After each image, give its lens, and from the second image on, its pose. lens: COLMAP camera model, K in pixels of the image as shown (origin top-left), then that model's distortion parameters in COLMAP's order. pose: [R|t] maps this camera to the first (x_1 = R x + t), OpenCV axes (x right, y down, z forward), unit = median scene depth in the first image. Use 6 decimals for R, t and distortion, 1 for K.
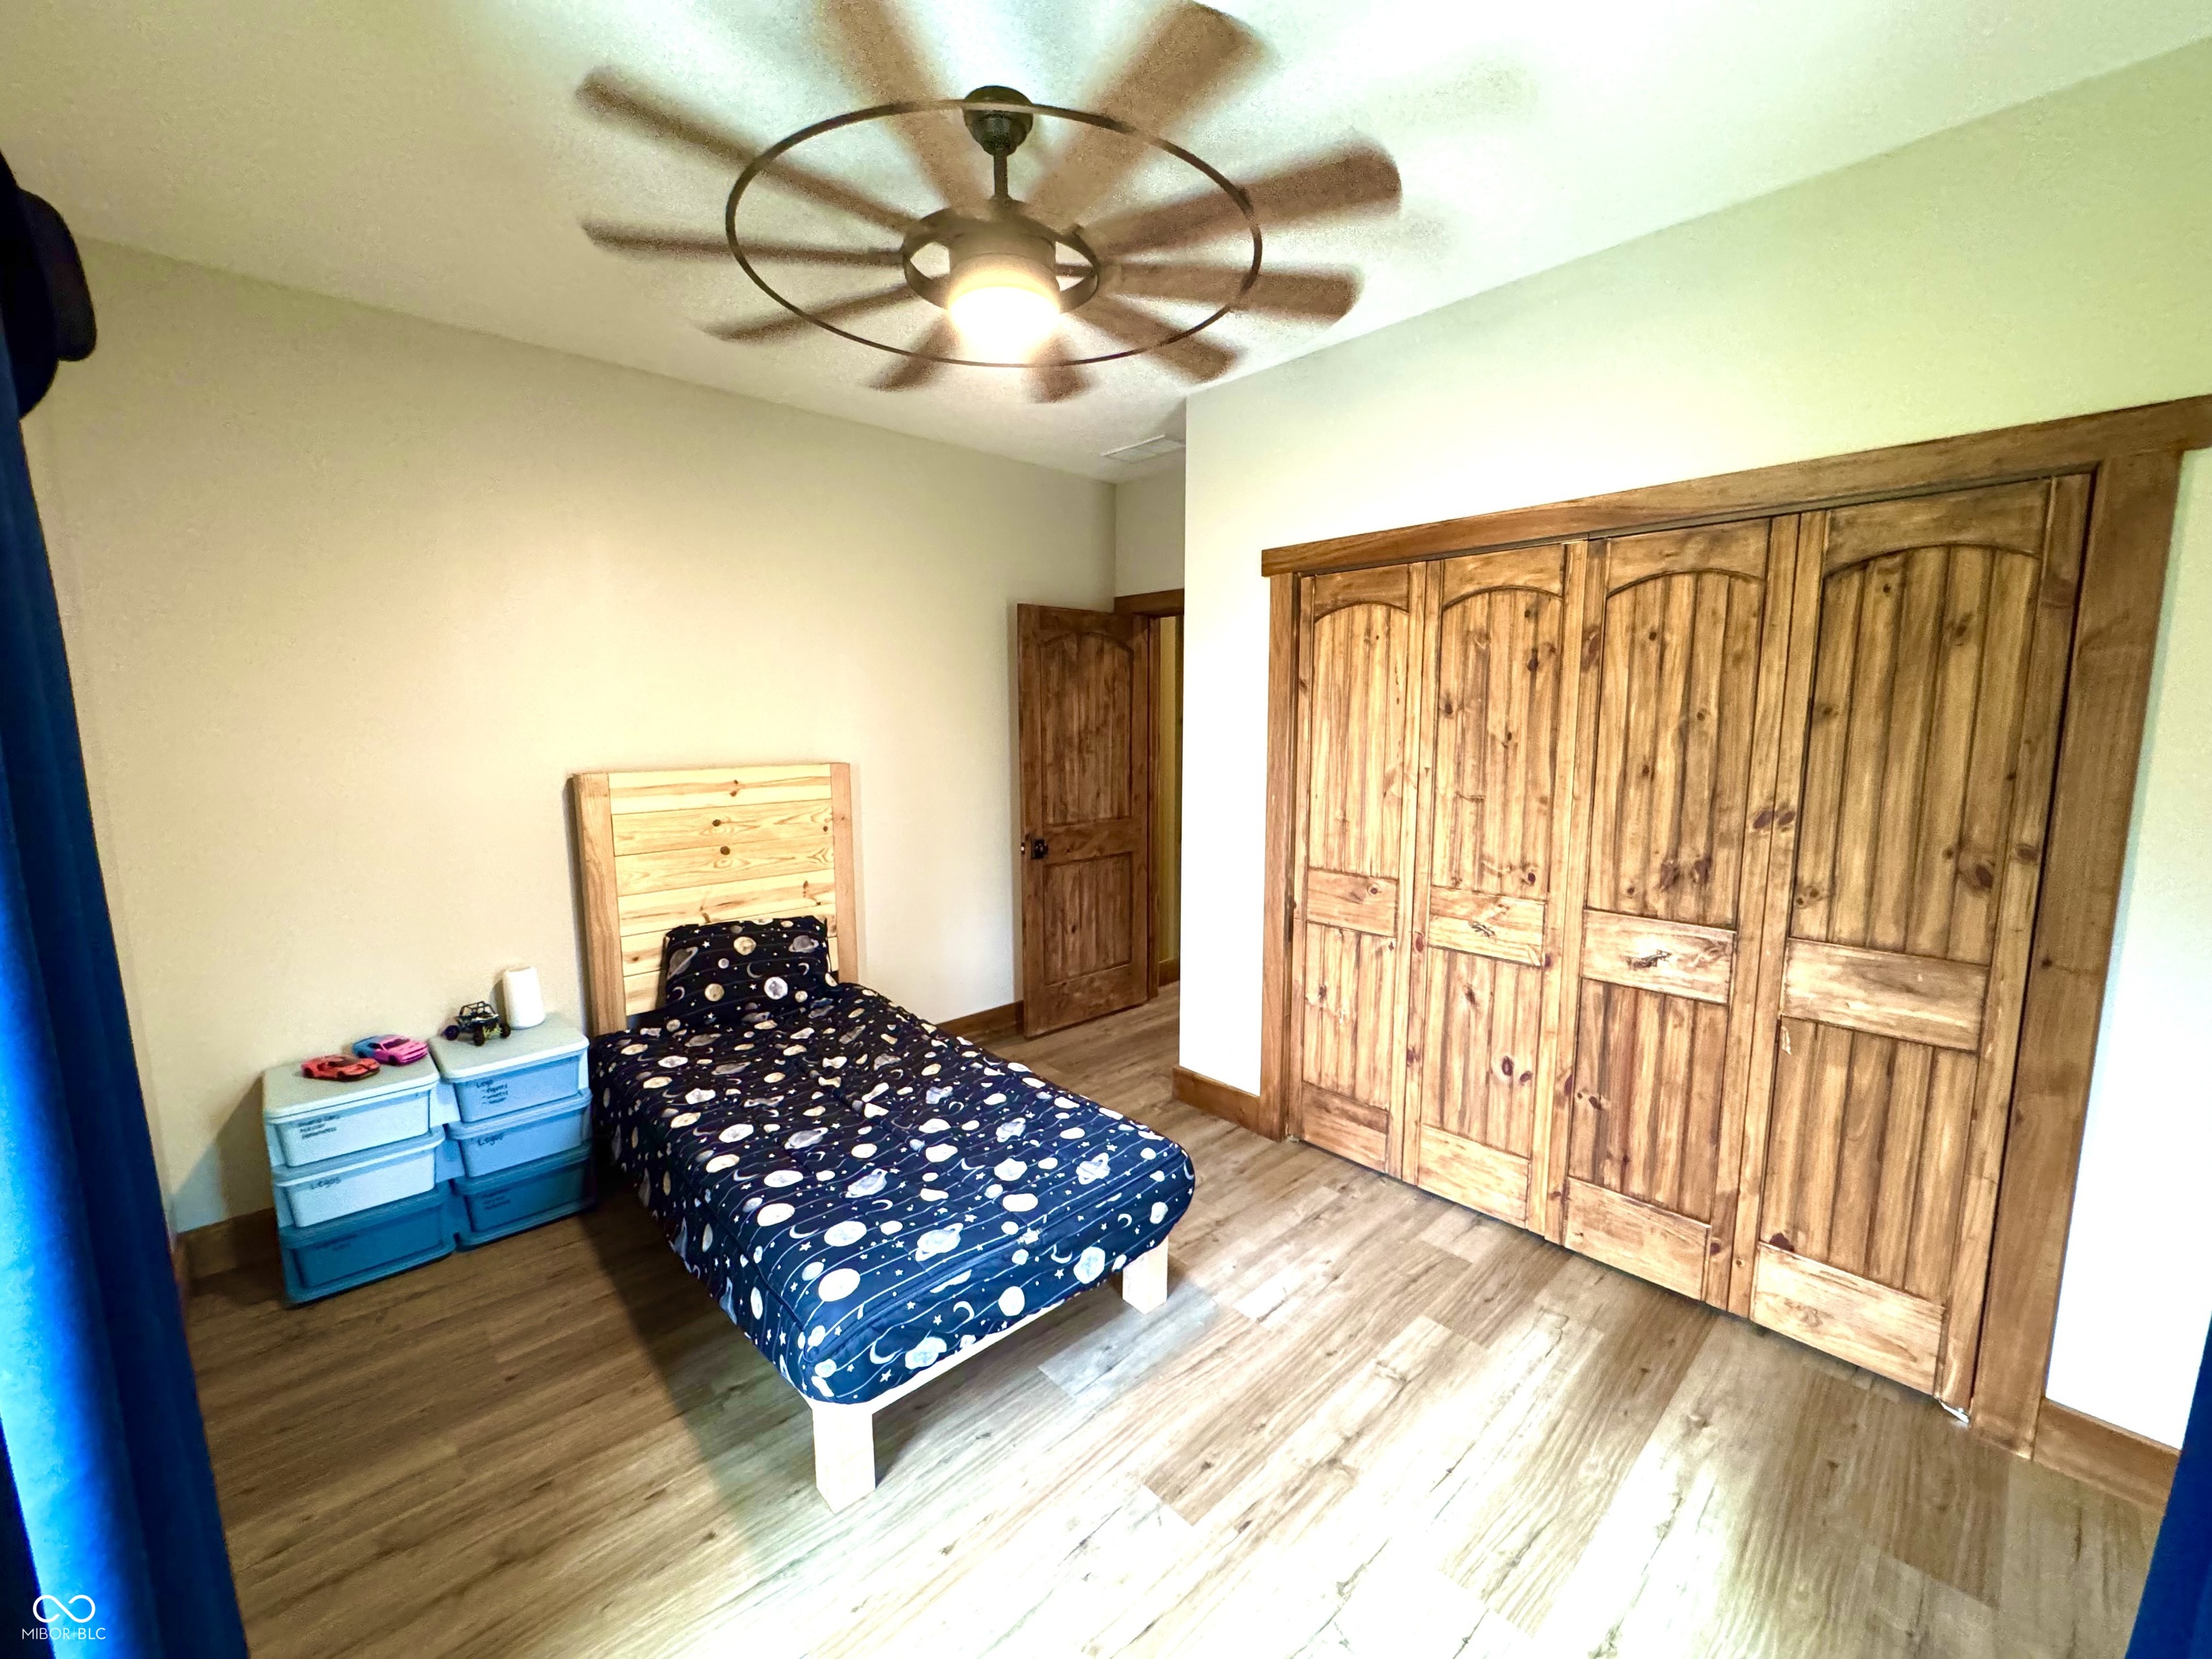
lens RADIAL K [[884.3, 0, 1105.4], [0, 884.3, 830.1], [0, 0, 1]] dist [-0.004727, 0.001255]
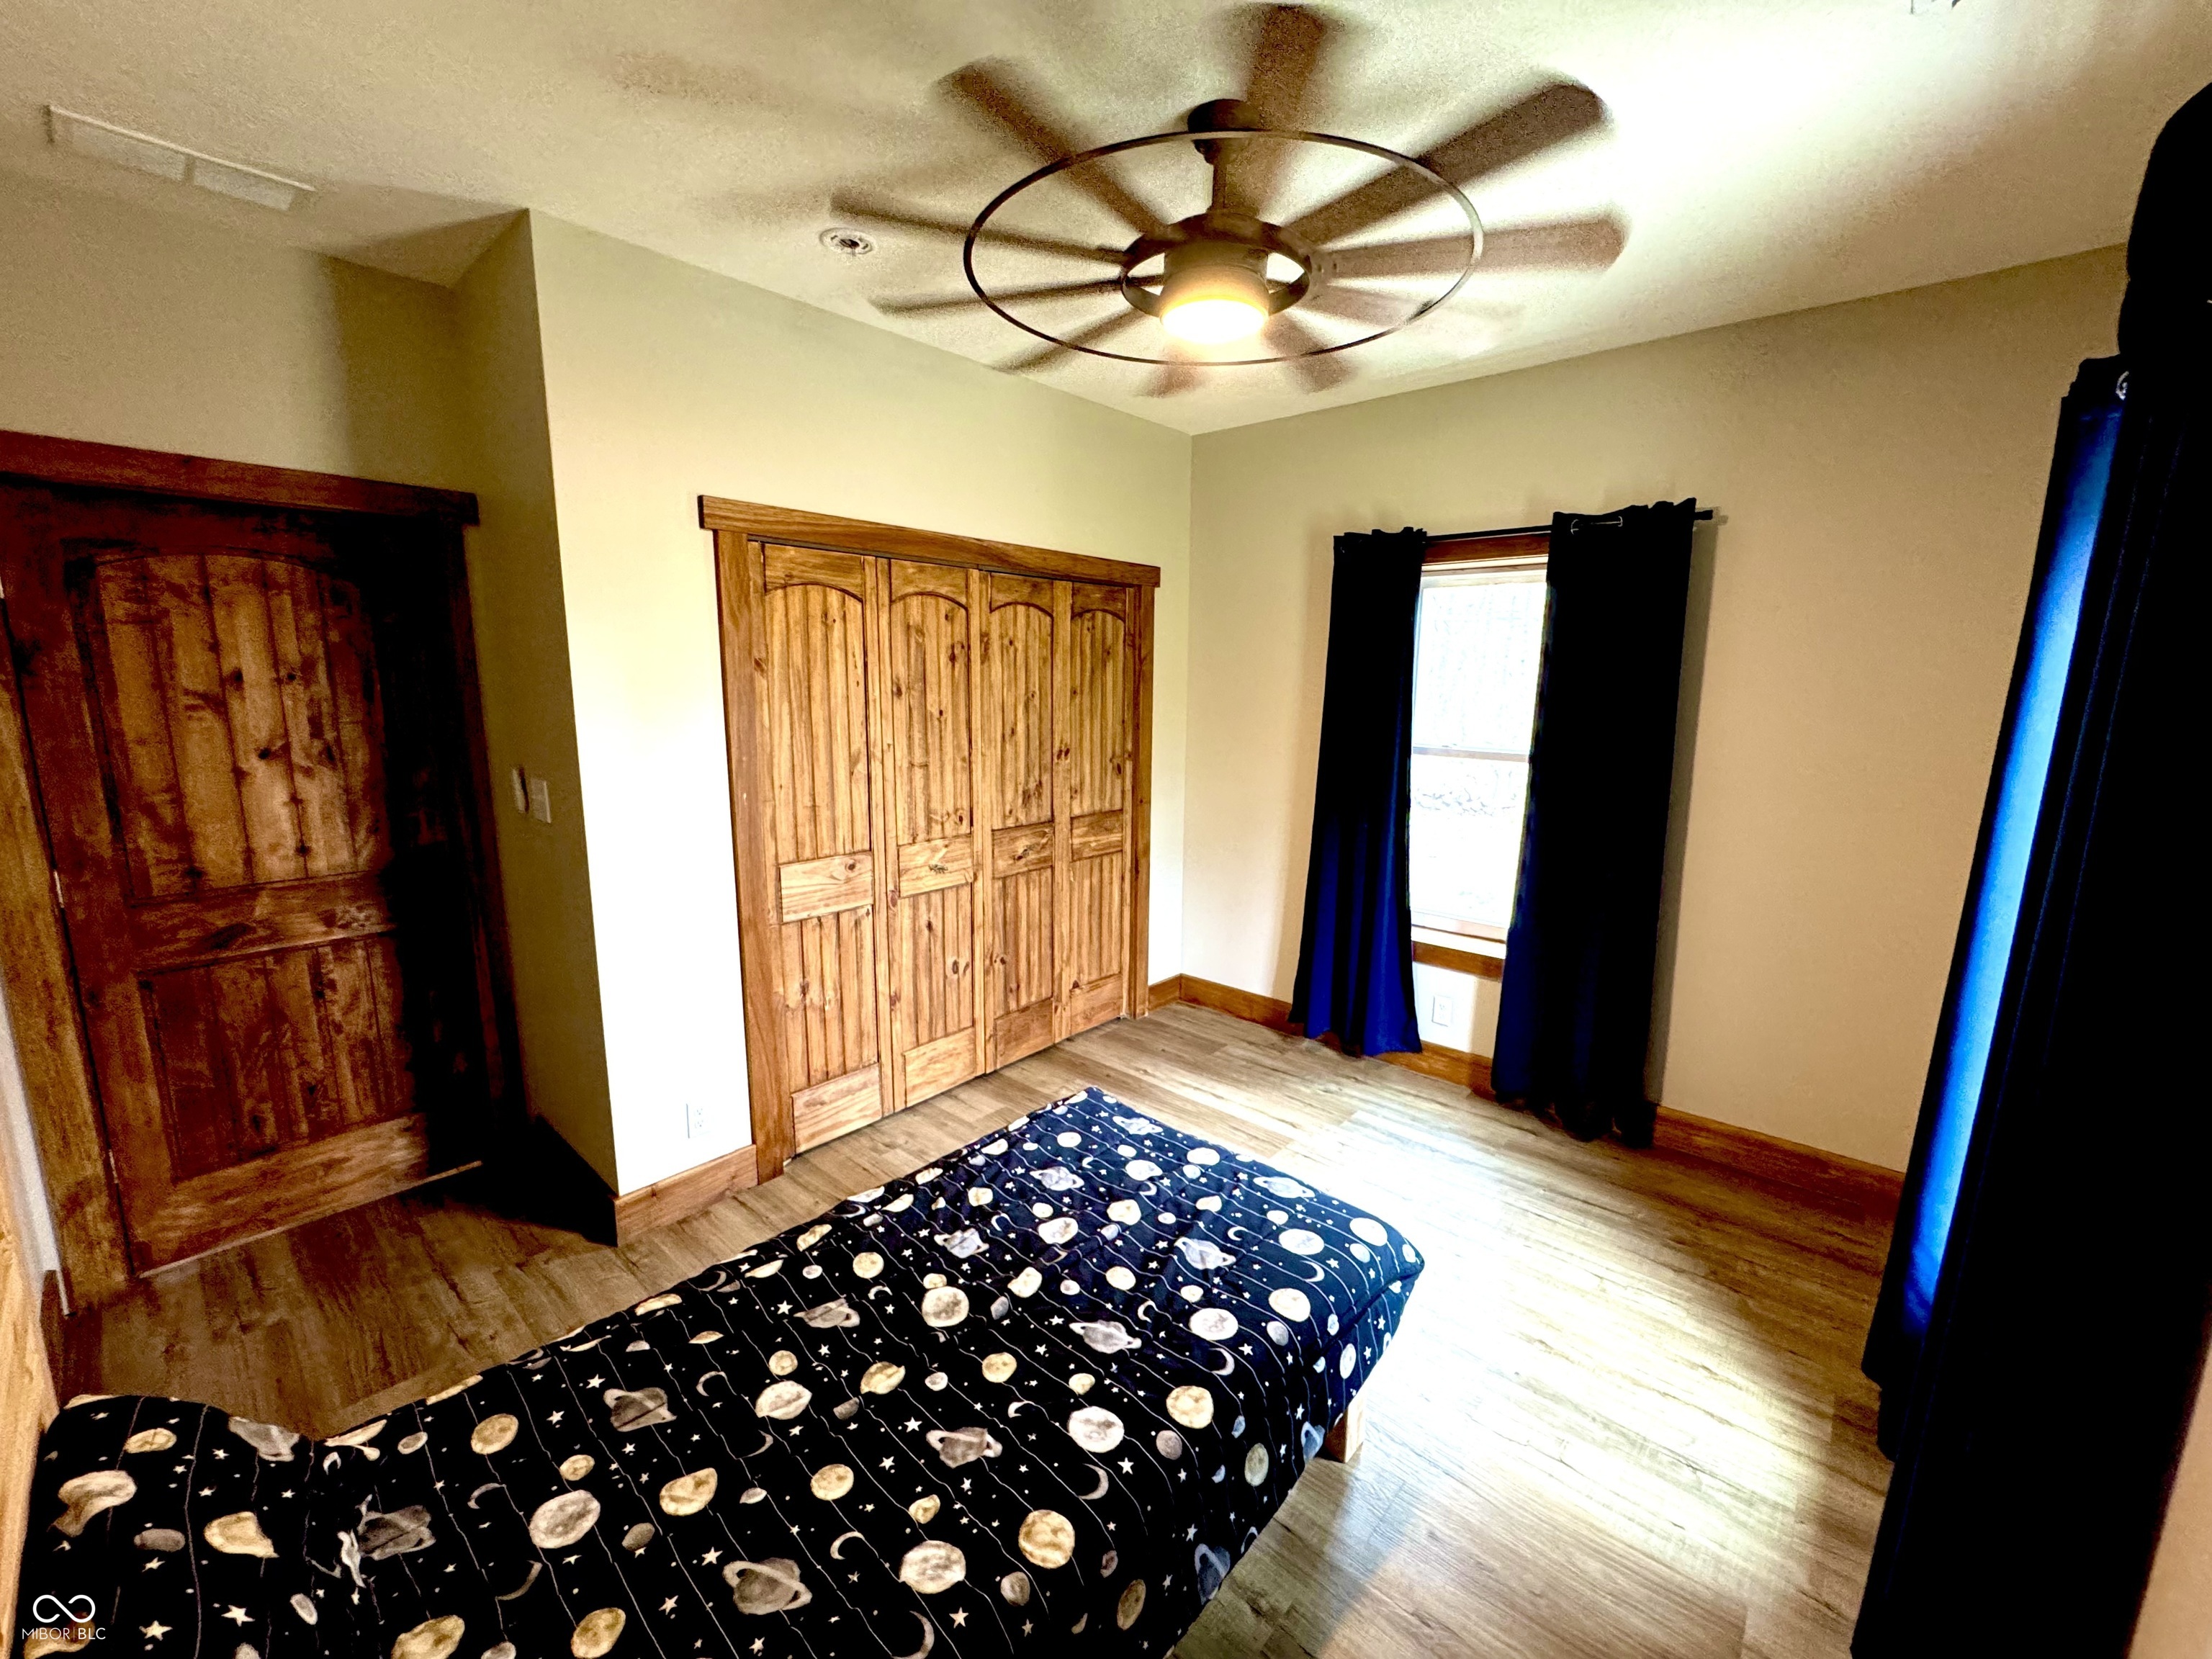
lens RADIAL K [[884.3, 0, 1101.2], [0, 884.3, 830.0], [0, 0, 1]] dist [-0.004727, 0.001255]
pose [[-0.087968, -0.168965, 0.981689, -0.830190], [0.122379, 0.976210, 0.178989, -0.139901], [-0.988577, 0.135884, -0.065197, 0.871494]]
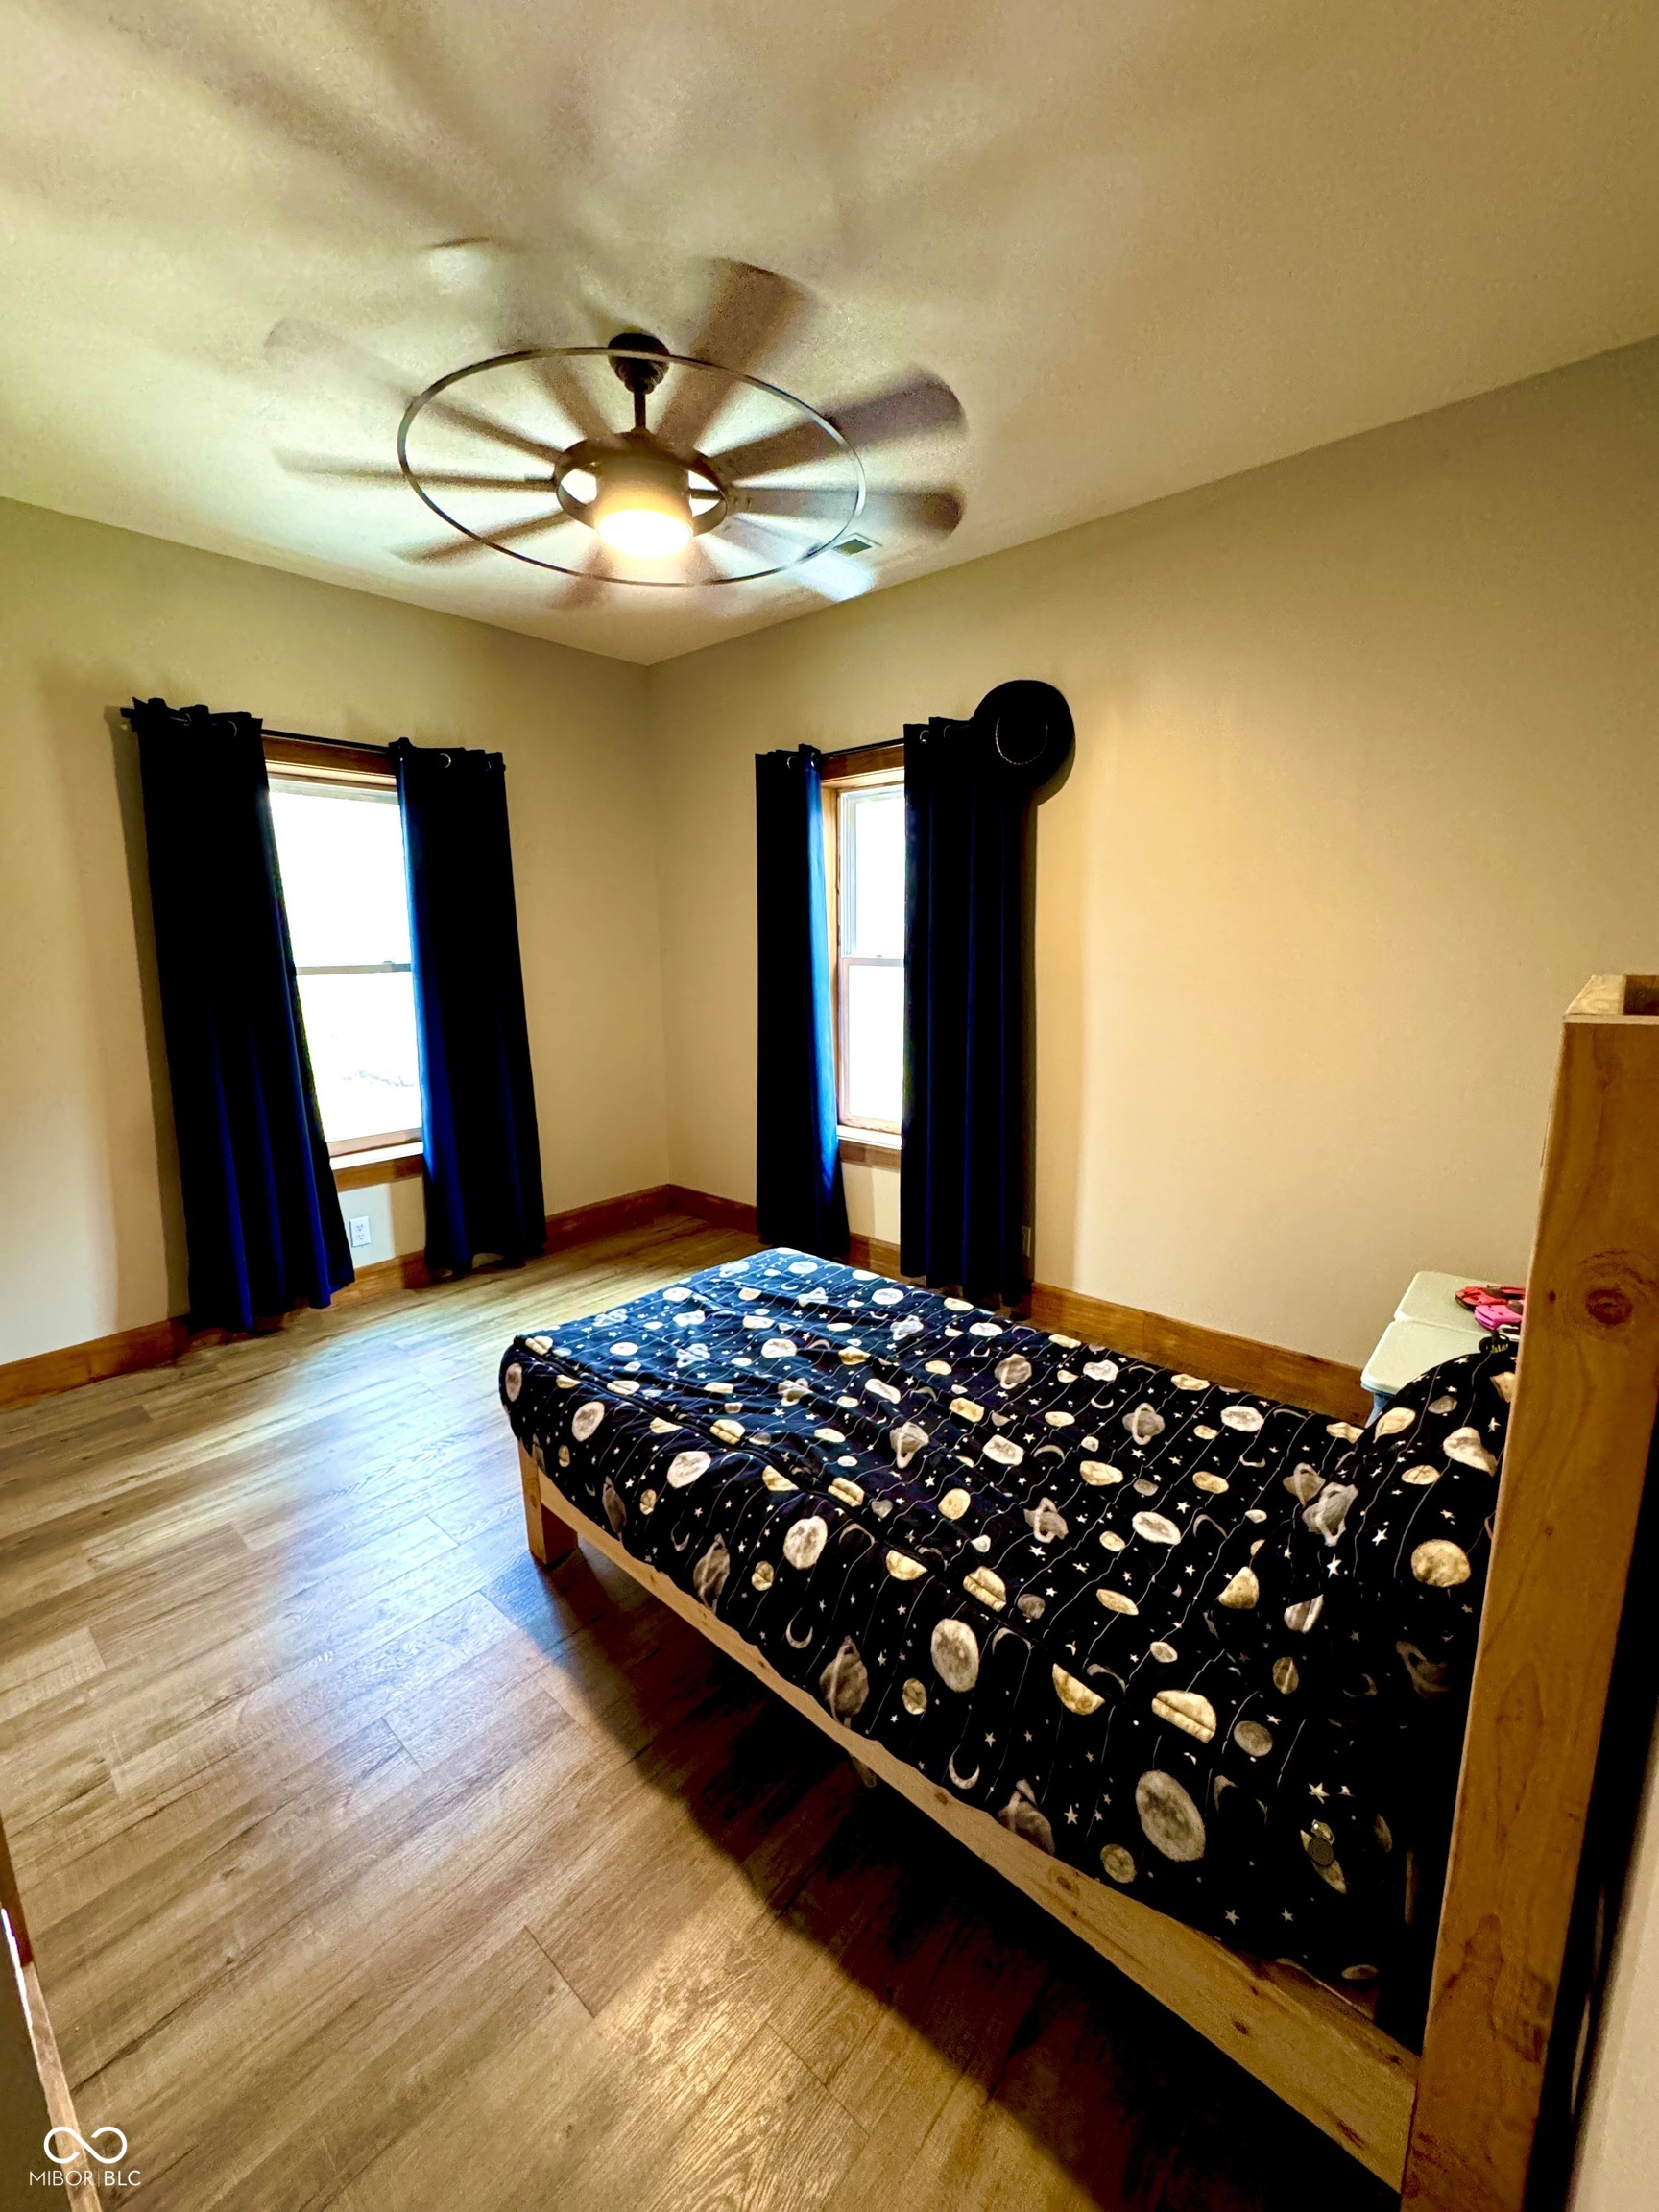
lens RADIAL K [[884.3, 0, 829.9], [0, 884.3, 1107.4], [0, 0, 1]] dist [-0.004727, 0.001255]
pose [[-0.995196, 0.032101, -0.092488, -0.154150], [0.001188, 0.948604, 0.316465, -0.162550], [0.097893, 0.314835, -0.944085, 1.600066]]
